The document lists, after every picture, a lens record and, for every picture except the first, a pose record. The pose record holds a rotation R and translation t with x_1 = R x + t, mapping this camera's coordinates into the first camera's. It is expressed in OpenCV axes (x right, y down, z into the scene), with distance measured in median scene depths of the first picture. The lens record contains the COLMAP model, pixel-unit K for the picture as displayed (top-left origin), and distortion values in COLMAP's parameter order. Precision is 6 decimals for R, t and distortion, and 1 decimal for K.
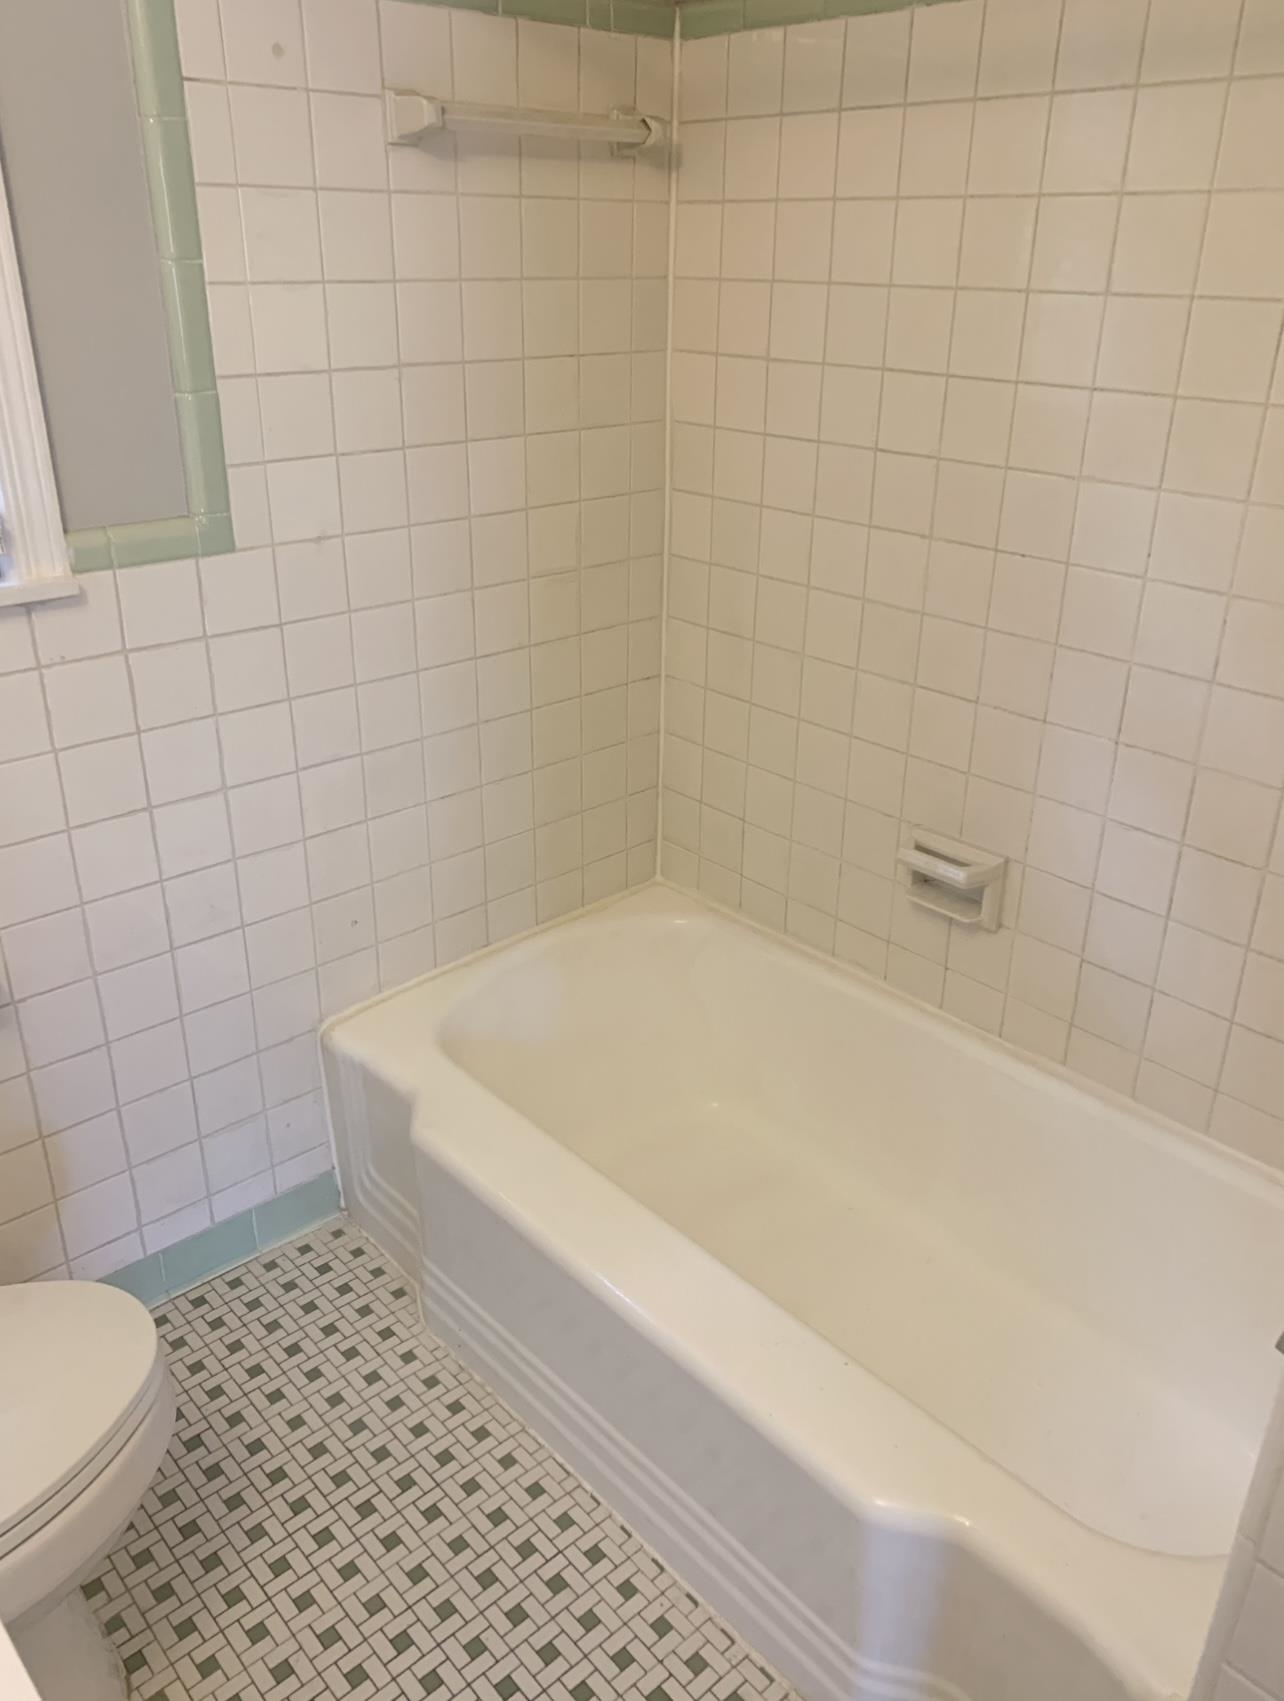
lens RADIAL K [[1318.6, 0, 636.9], [0, 1318.6, 829.9], [0, 0, 1]] dist [-0.007766, 0.008641]
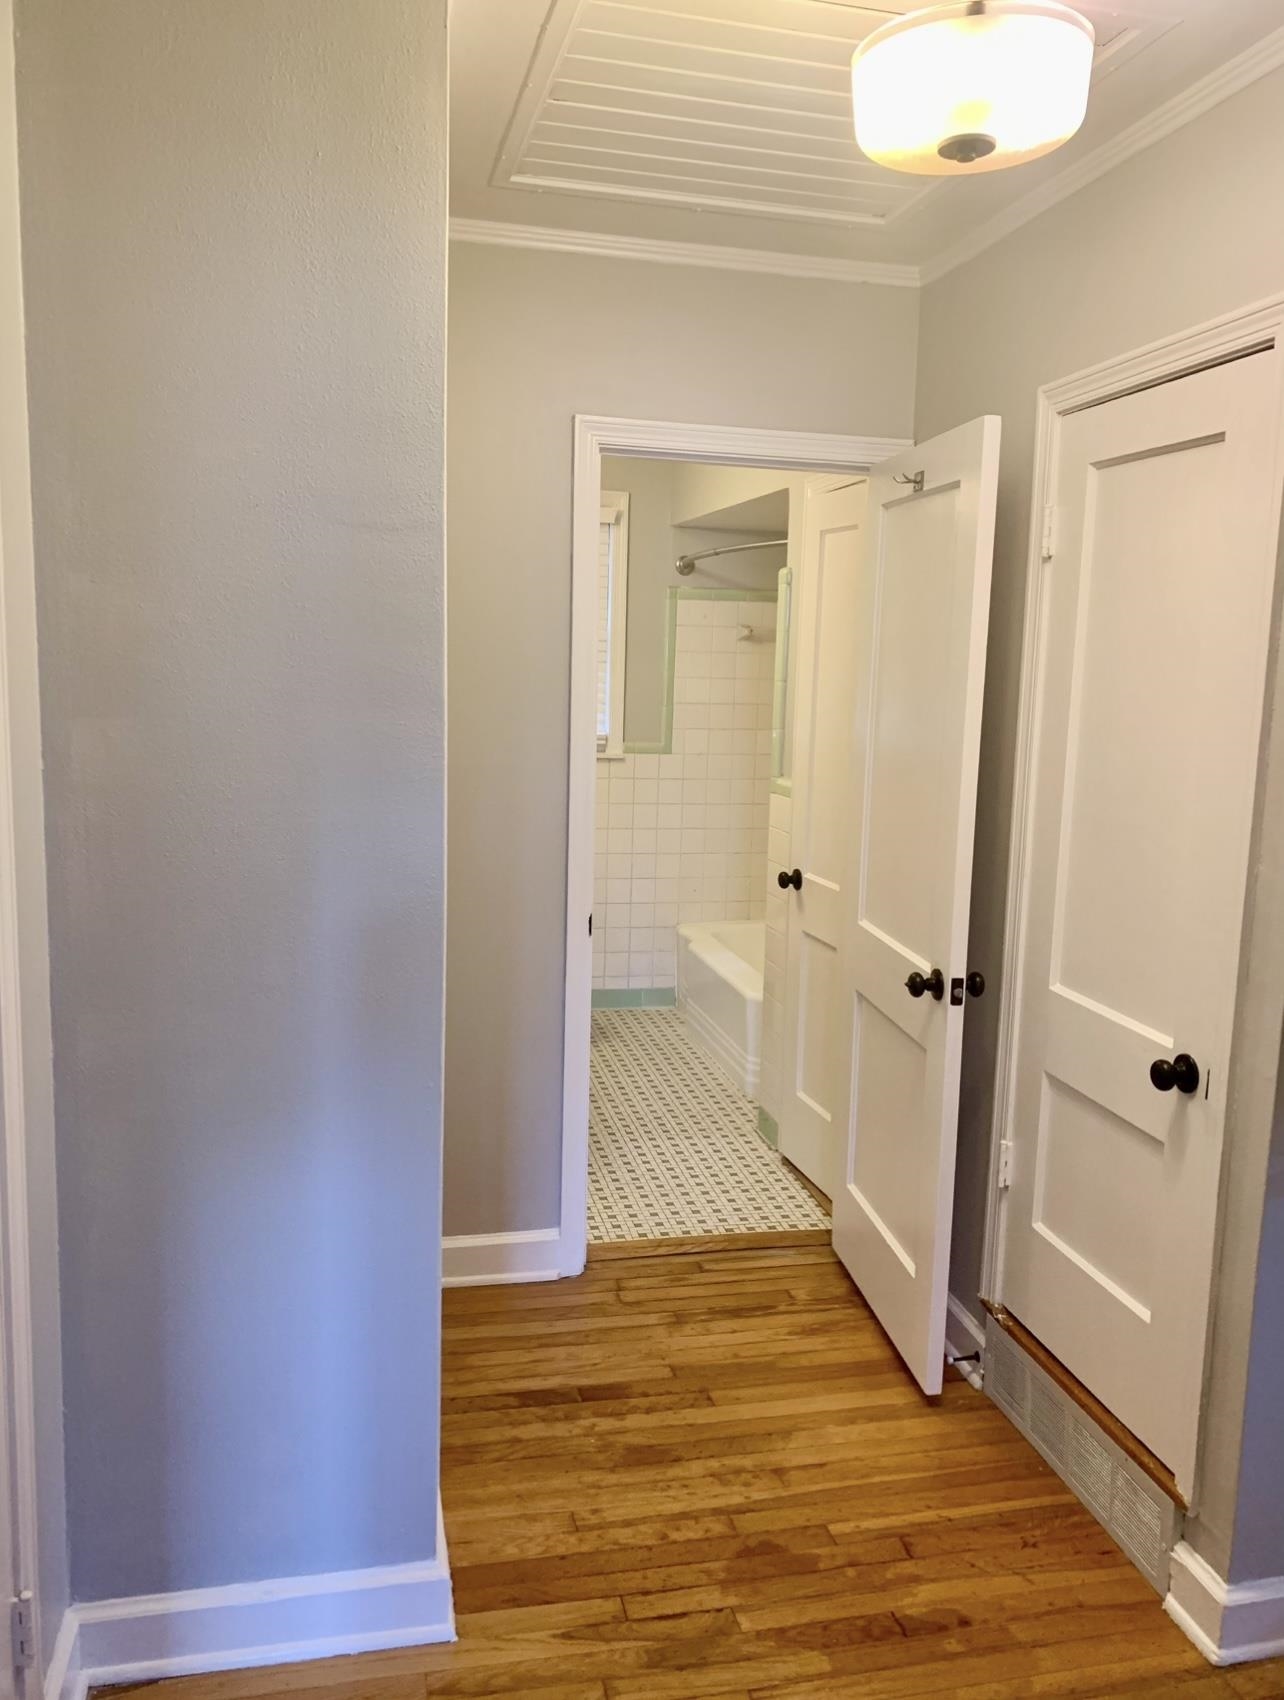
lens RADIAL K [[1317.8, 0, 647.0], [0, 1317.8, 857.0], [0, 0, 1]] dist [-0.007766, 0.008641]
pose [[0.871239, 0.085232, -0.483403, 1.262605], [-0.217383, 0.949967, -0.224294, 0.789912], [0.440100, 0.300497, 0.846176, -1.740886]]
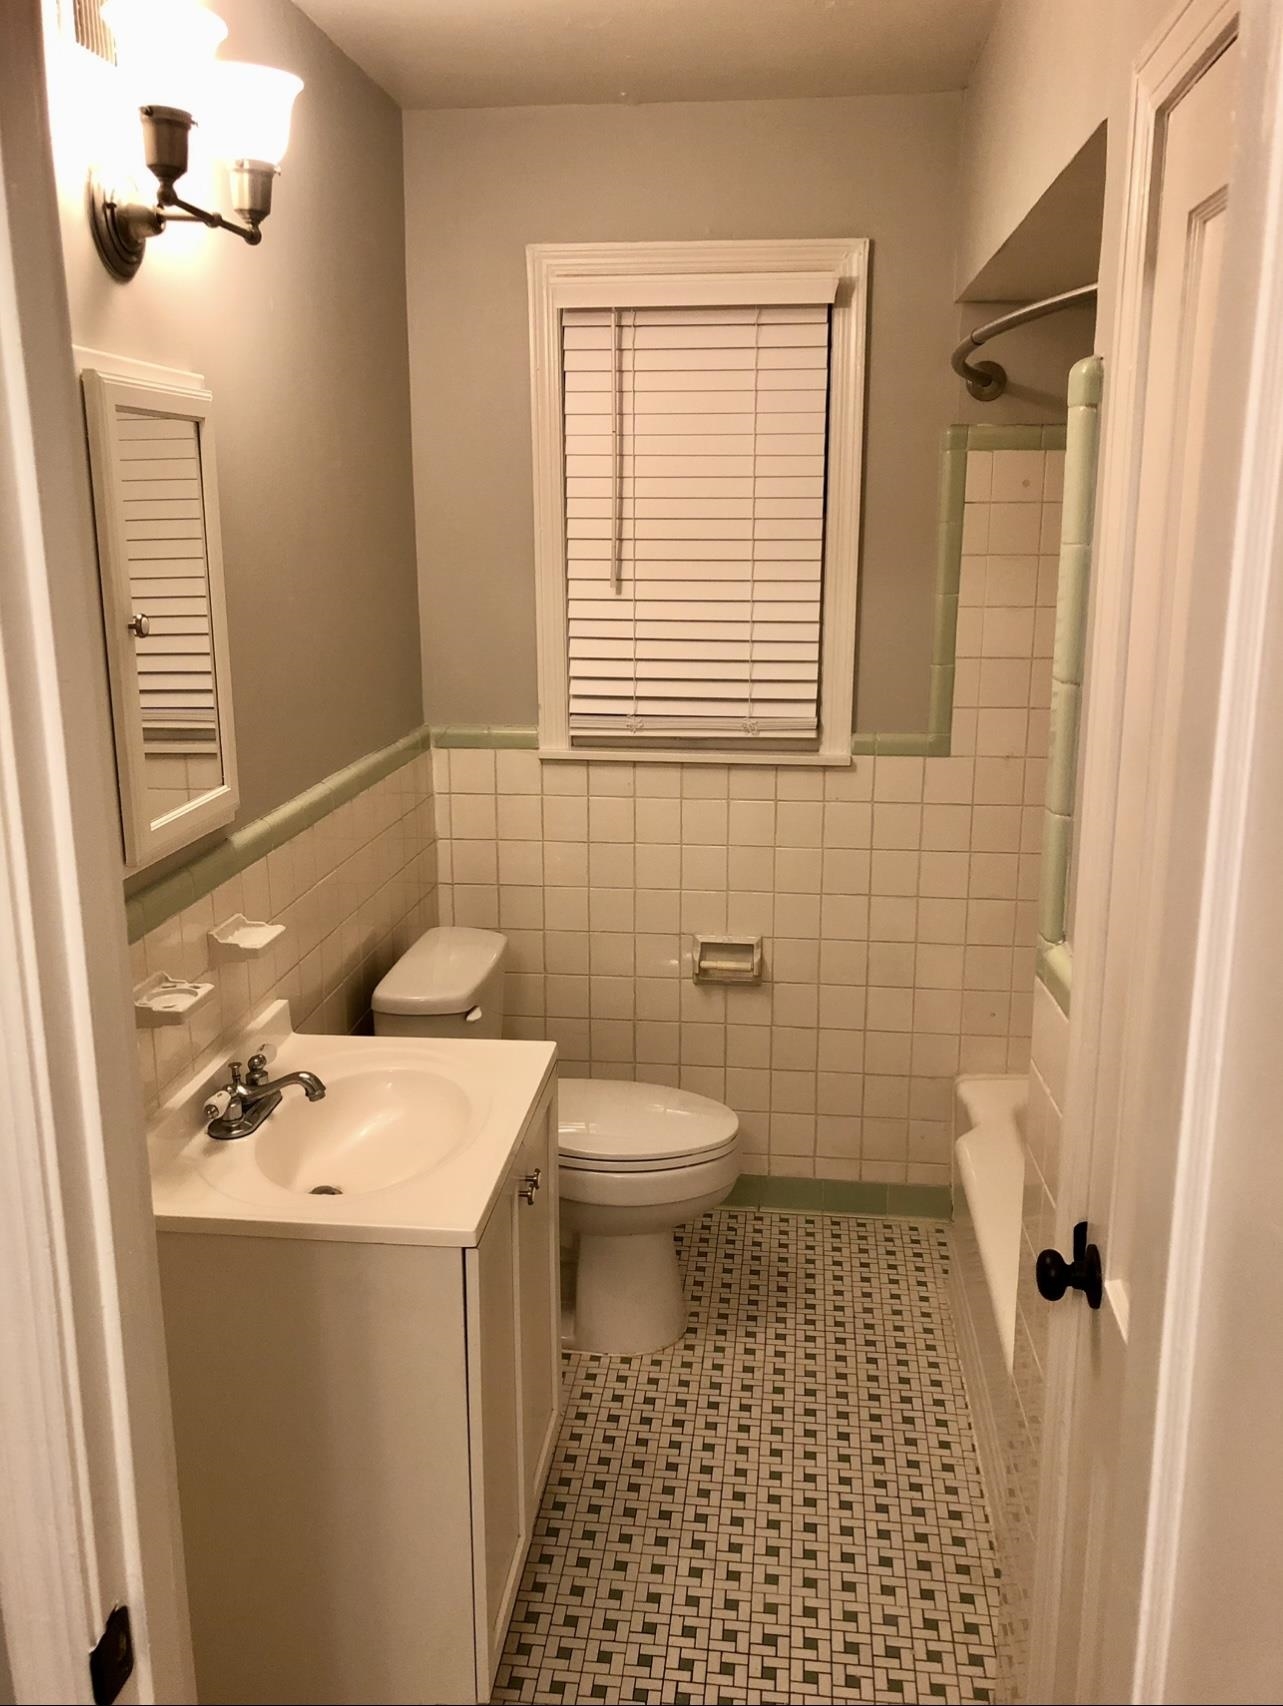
lens RADIAL K [[1422.0, 0, 635.9], [0, 1422.0, 841.3], [0, 0, 1]] dist [-0.007751, -0.004961]
pose [[0.655724, 0.158038, -0.738275, 0.801631], [-0.297375, 0.952864, -0.060150, 0.121235], [0.693969, 0.258987, 0.671813, -0.473677]]
